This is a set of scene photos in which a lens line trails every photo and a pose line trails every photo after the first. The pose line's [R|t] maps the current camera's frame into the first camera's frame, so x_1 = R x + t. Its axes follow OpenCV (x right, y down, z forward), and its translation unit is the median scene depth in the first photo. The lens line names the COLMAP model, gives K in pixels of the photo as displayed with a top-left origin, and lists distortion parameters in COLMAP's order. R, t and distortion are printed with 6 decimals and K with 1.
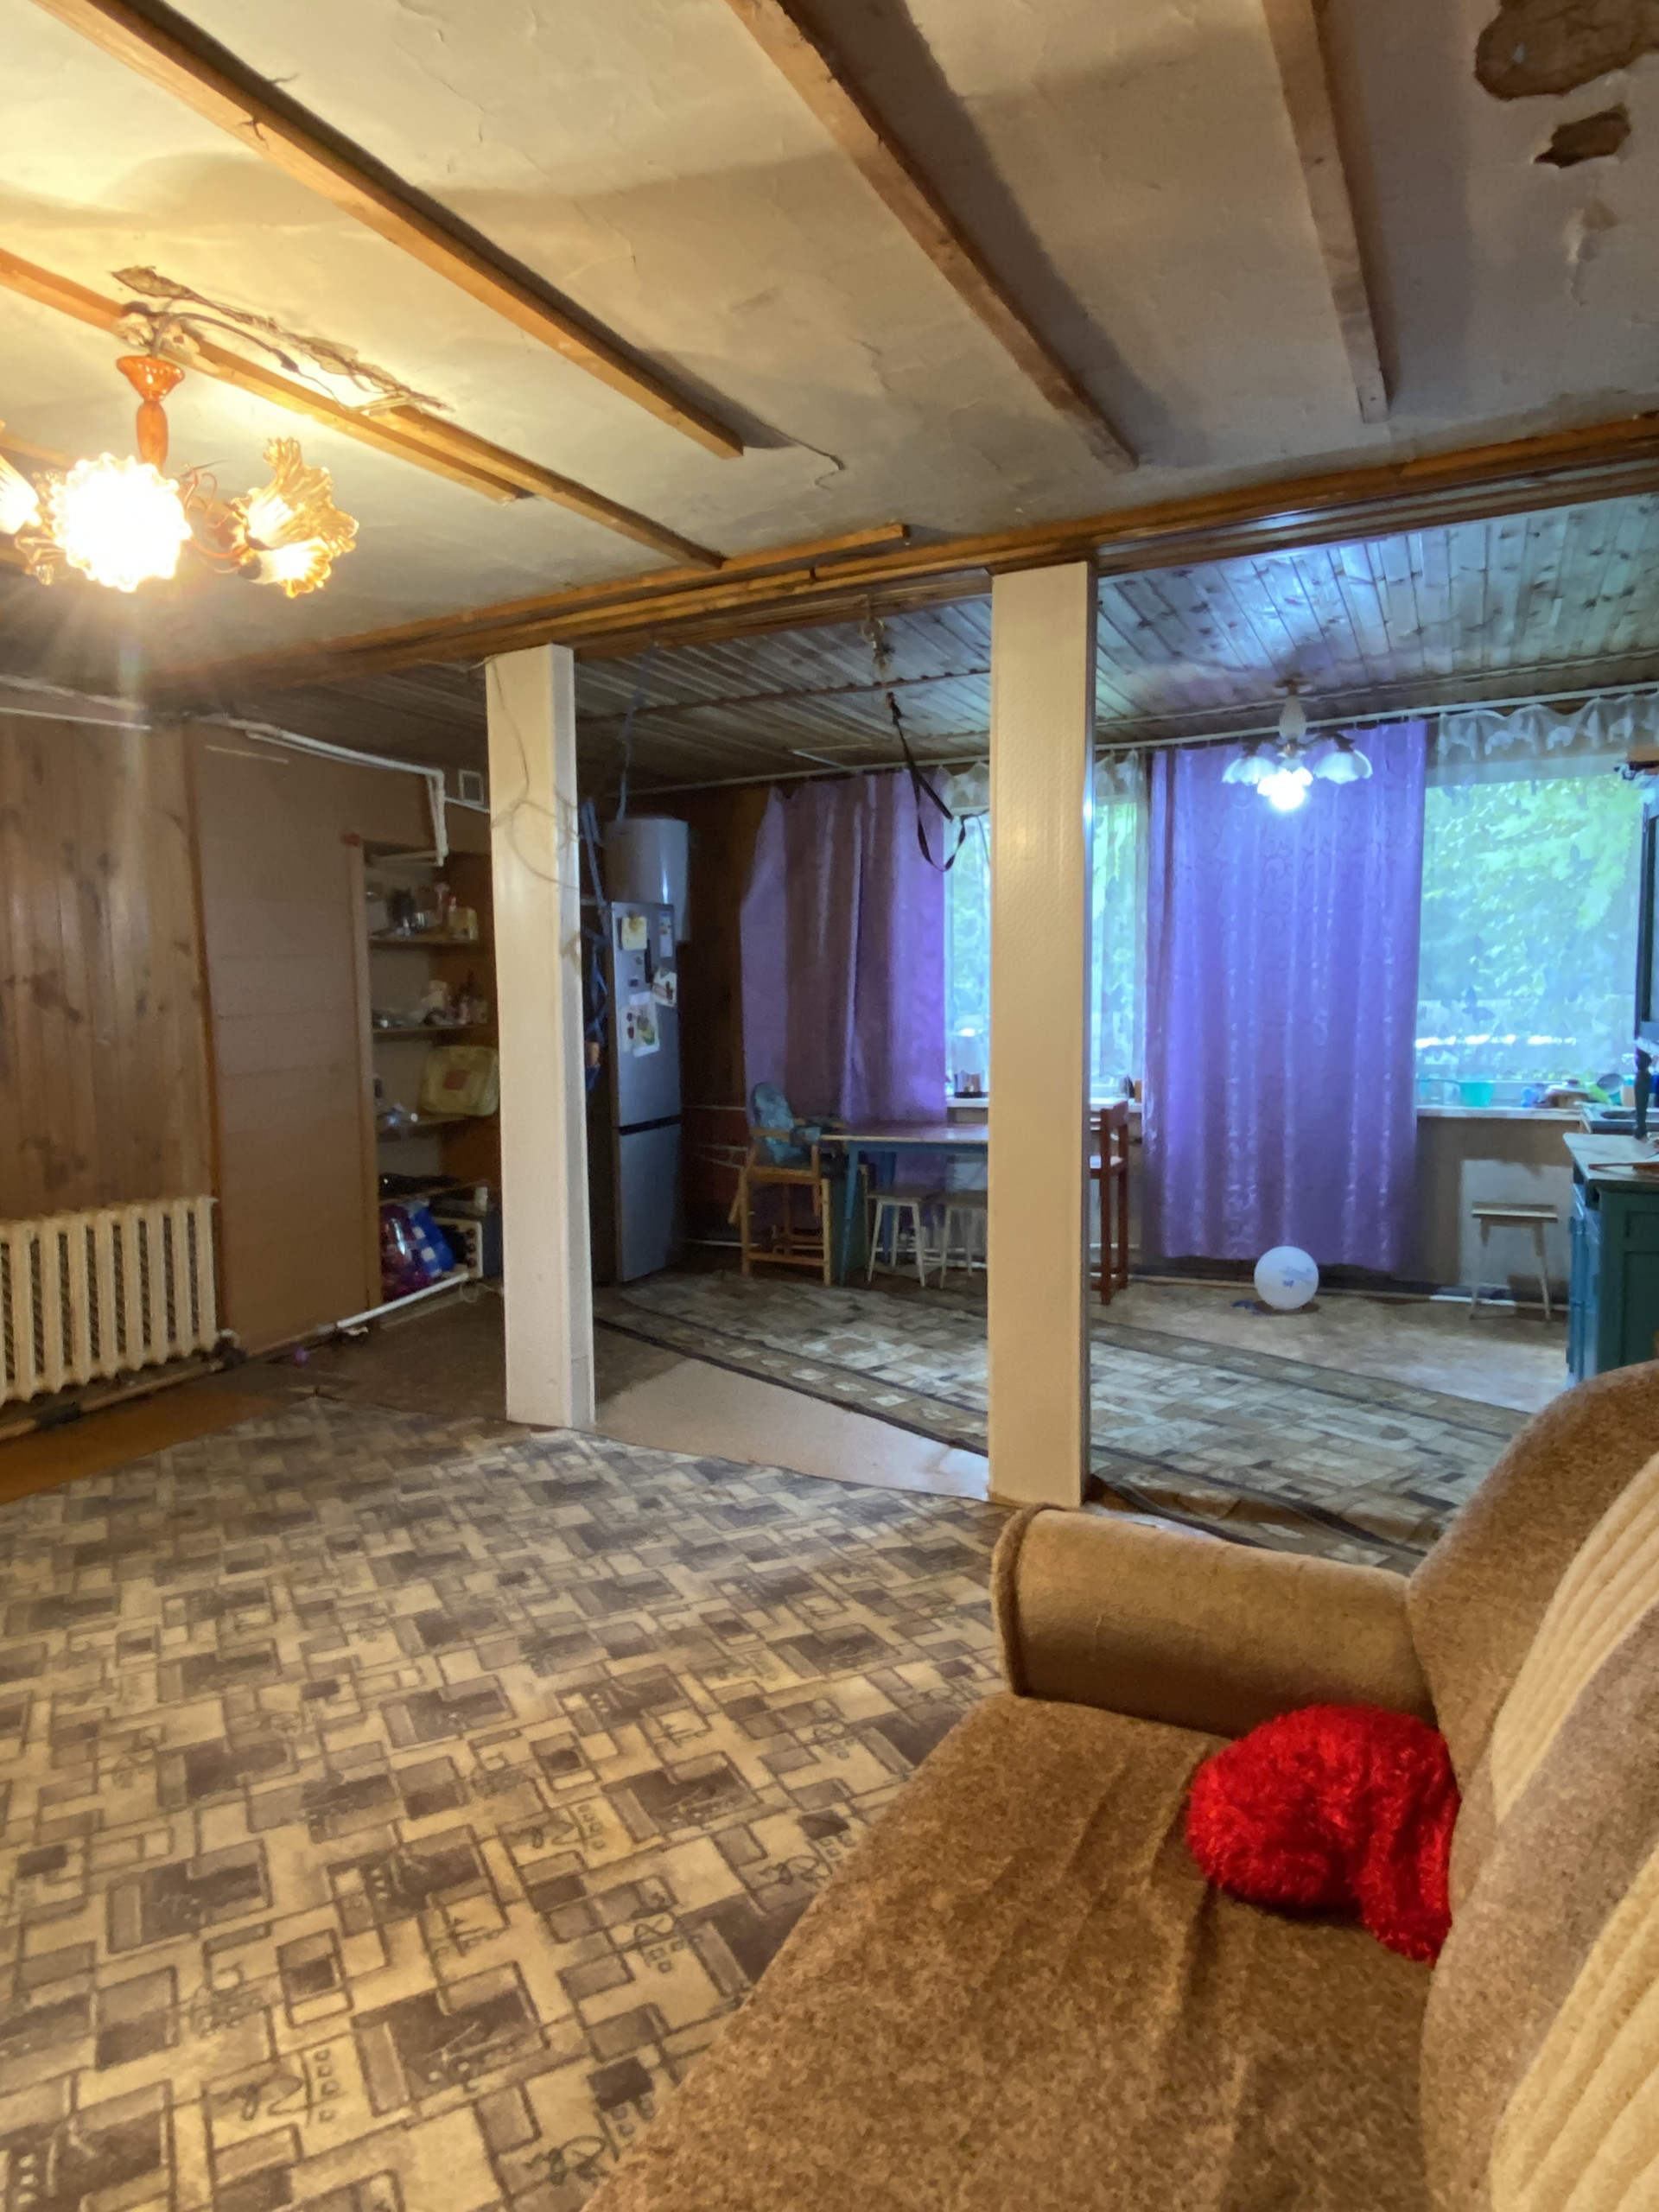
lens RADIAL K [[1372.3, 0, 822.8], [0, 1372.3, 1067.6], [0, 0, 1]] dist [0.057129, -0.060581]
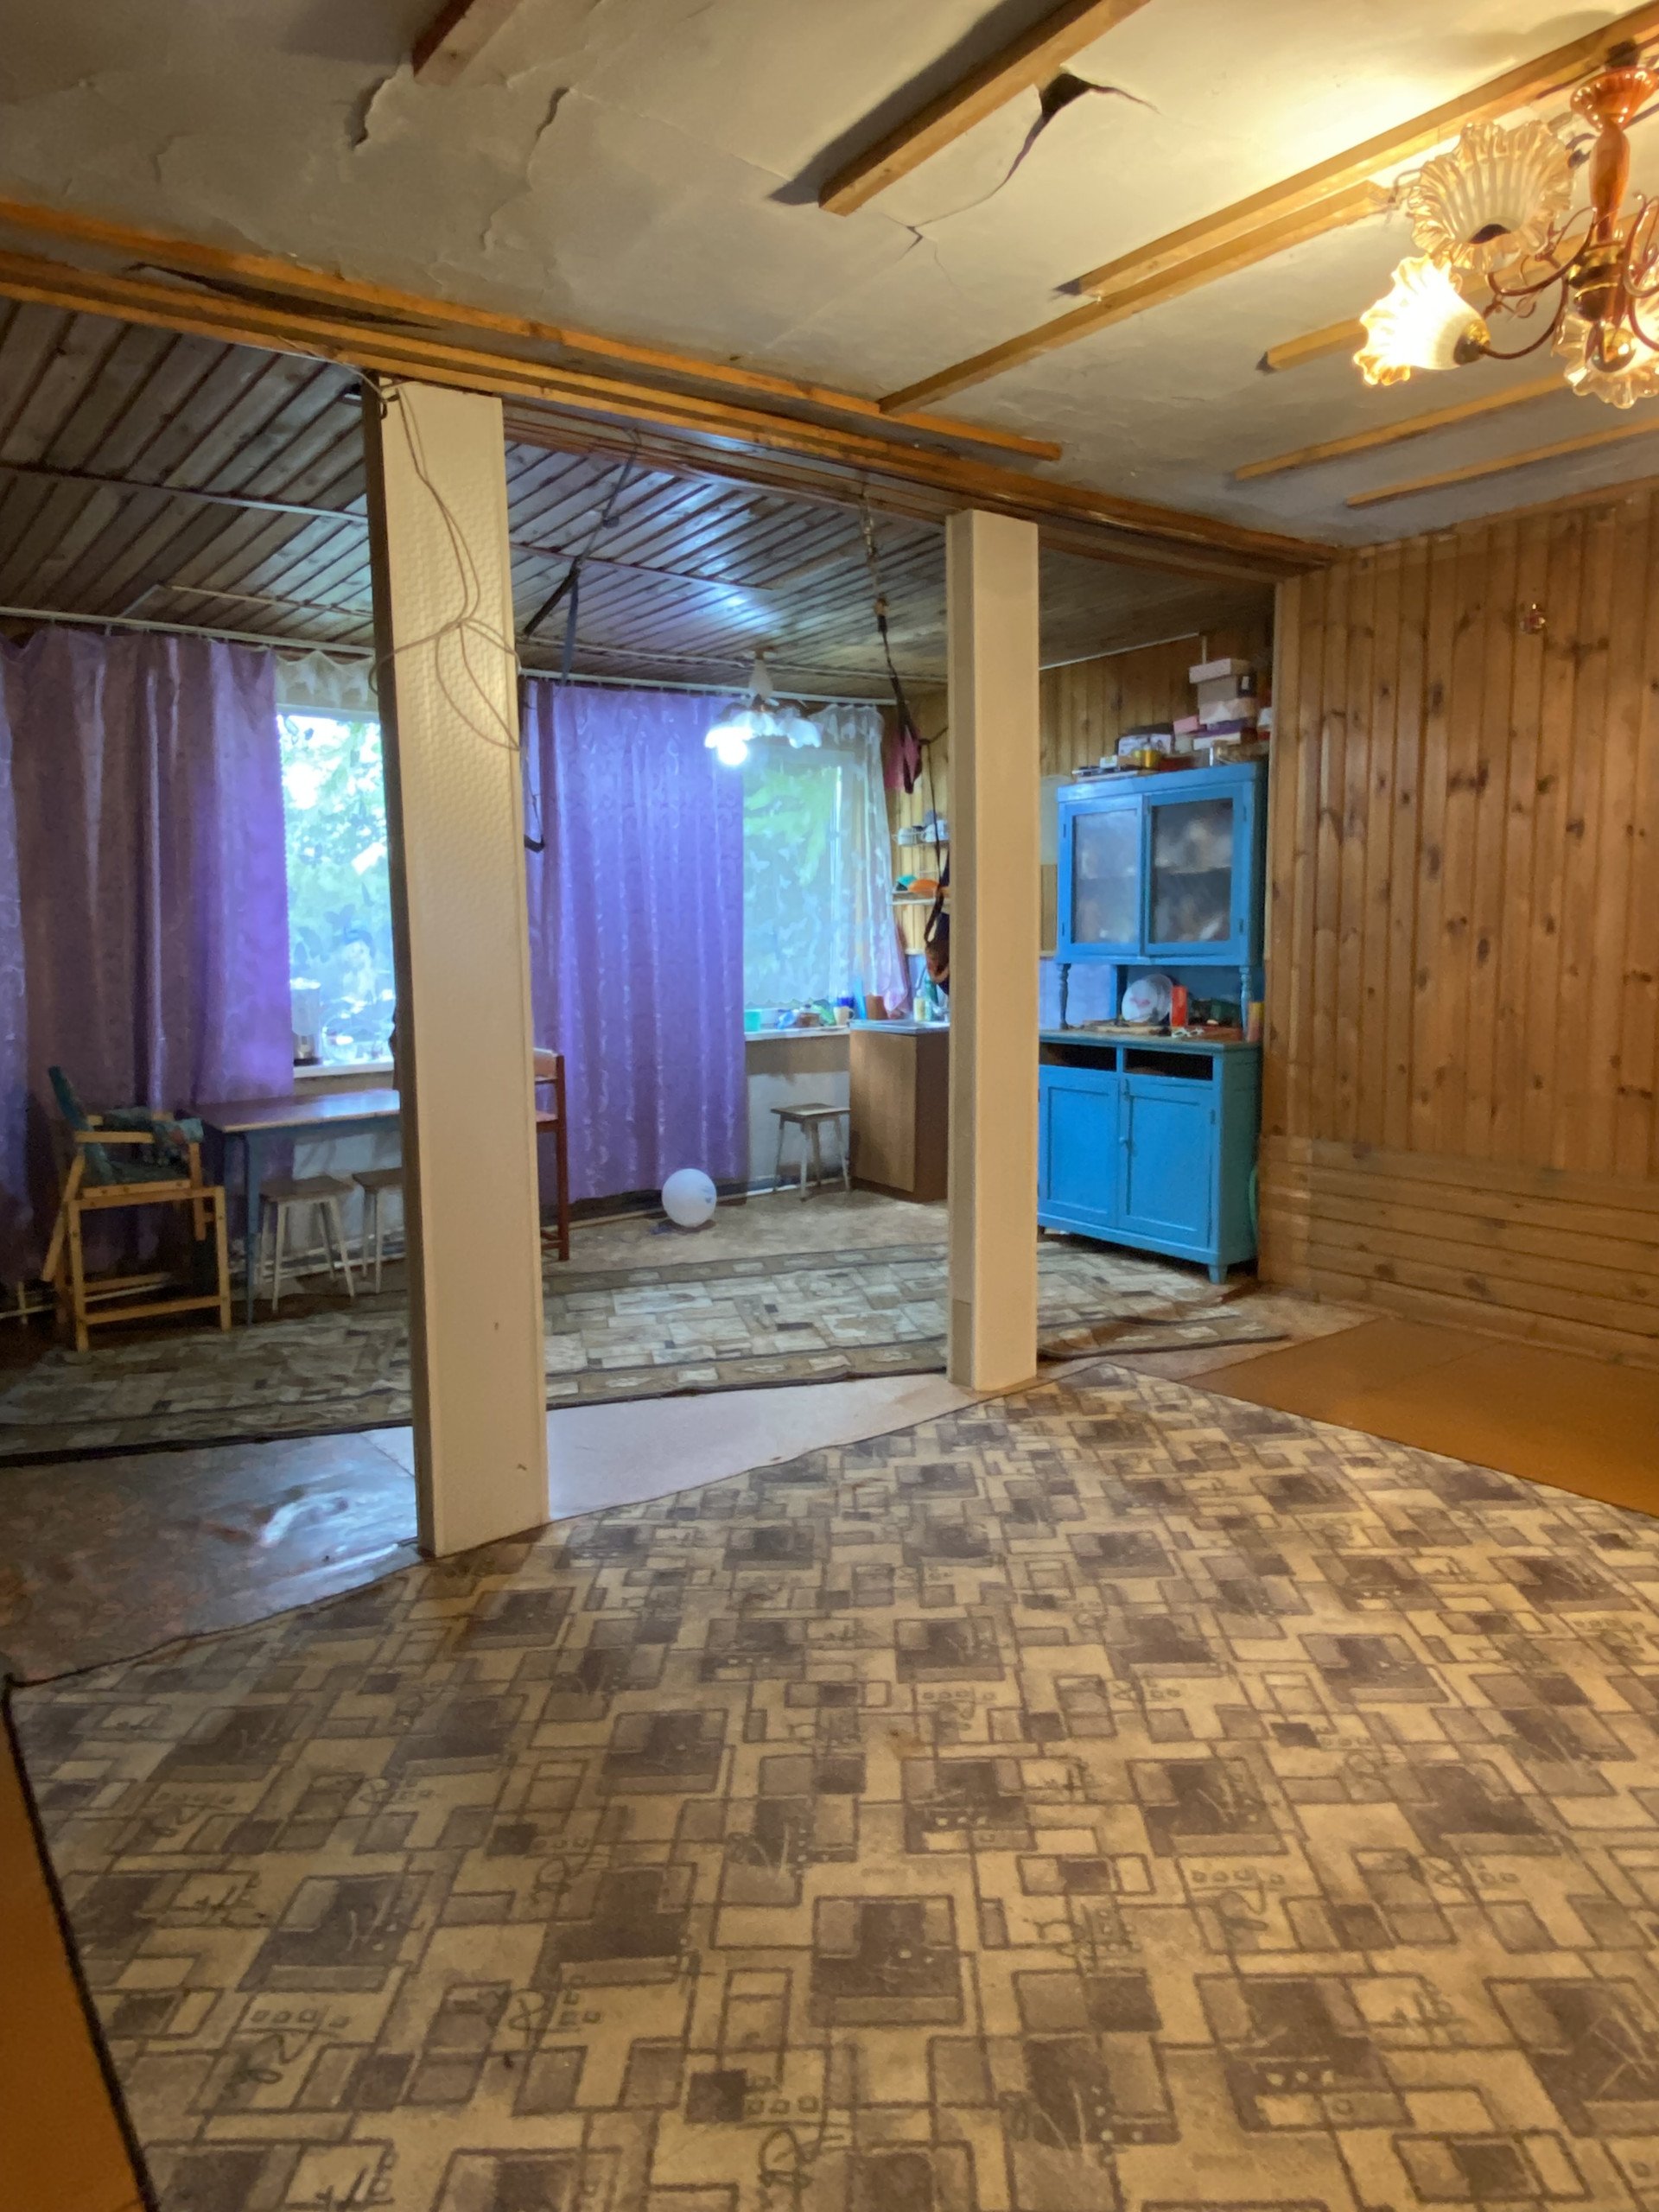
lens RADIAL K [[1372.3, 0, 822.8], [0, 1372.3, 1067.6], [0, 0, 1]] dist [0.057129, -0.060581]
pose [[0.459253, -0.081346, 0.884573, -0.893244], [0.065228, 0.996198, 0.057746, -0.008042], [-0.885908, 0.031179, 0.462813, 0.644950]]
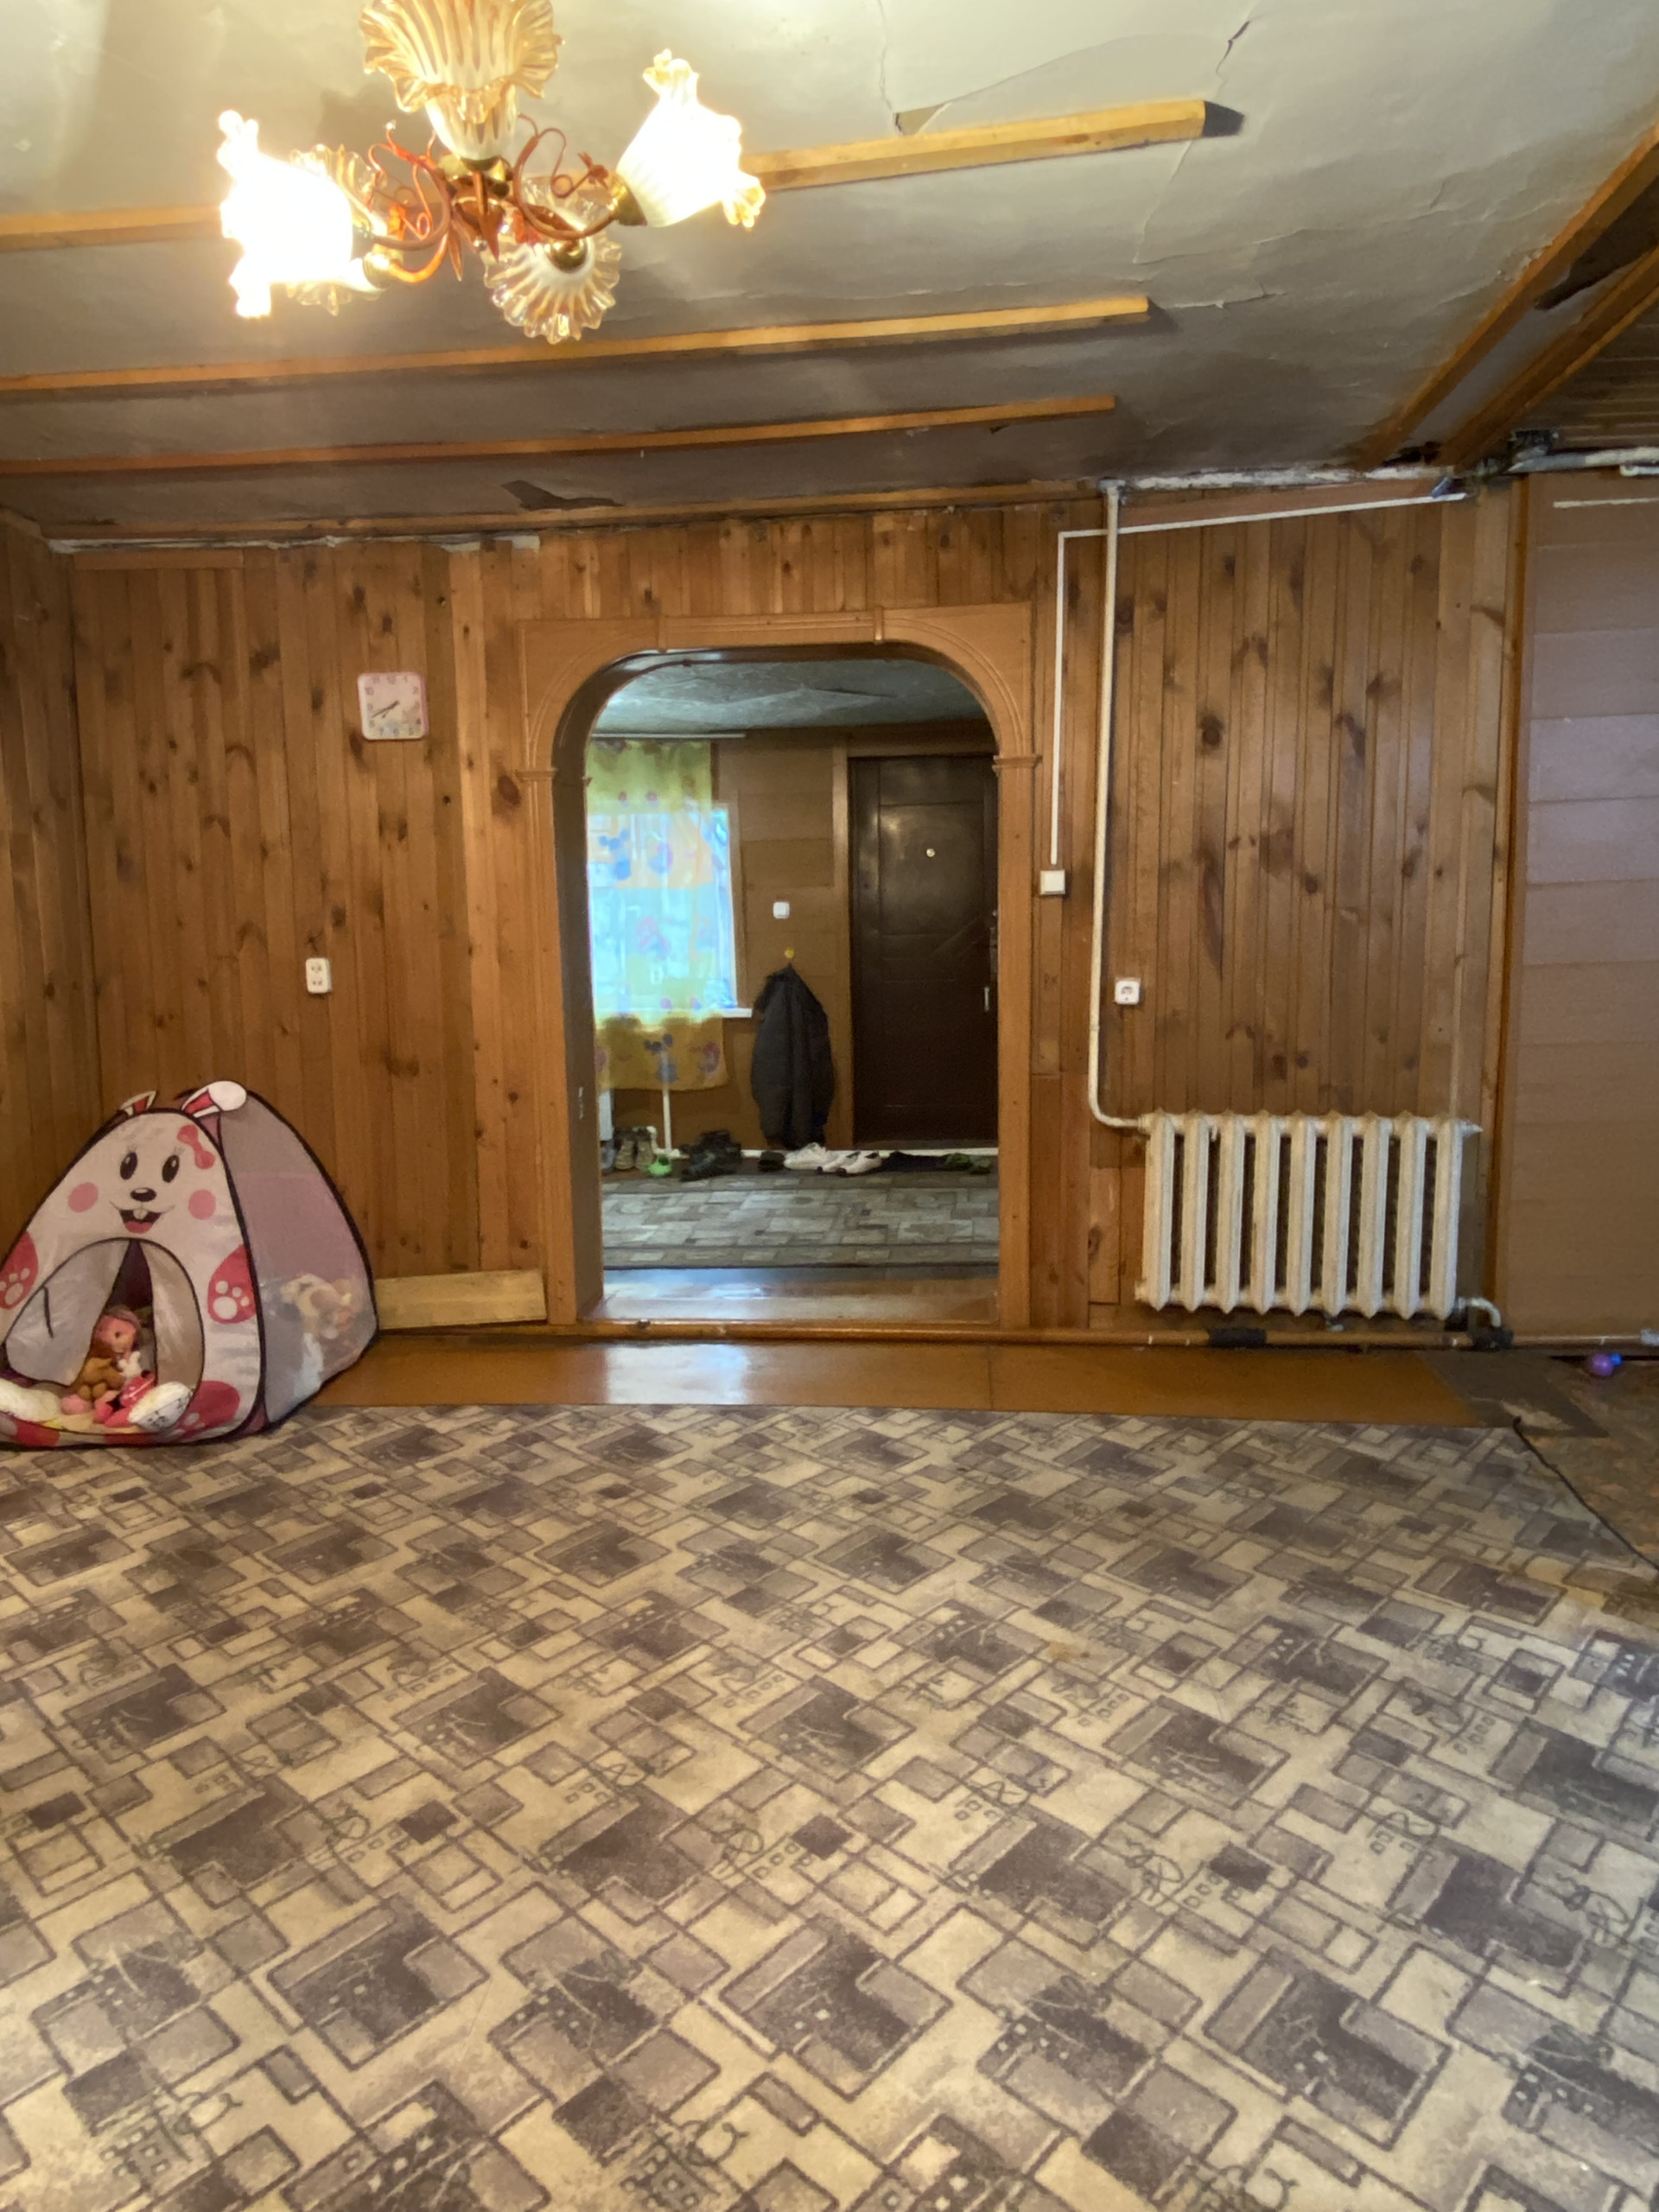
lens RADIAL K [[1375.7, 0, 835.2], [0, 1375.7, 1071.7], [0, 0, 1]] dist [0.064779, -0.068705]
pose [[0.354761, 0.141887, -0.924128, 0.190561], [-0.043865, 0.989855, 0.135139, -0.032445], [0.933928, -0.007405, 0.357386, 0.566614]]
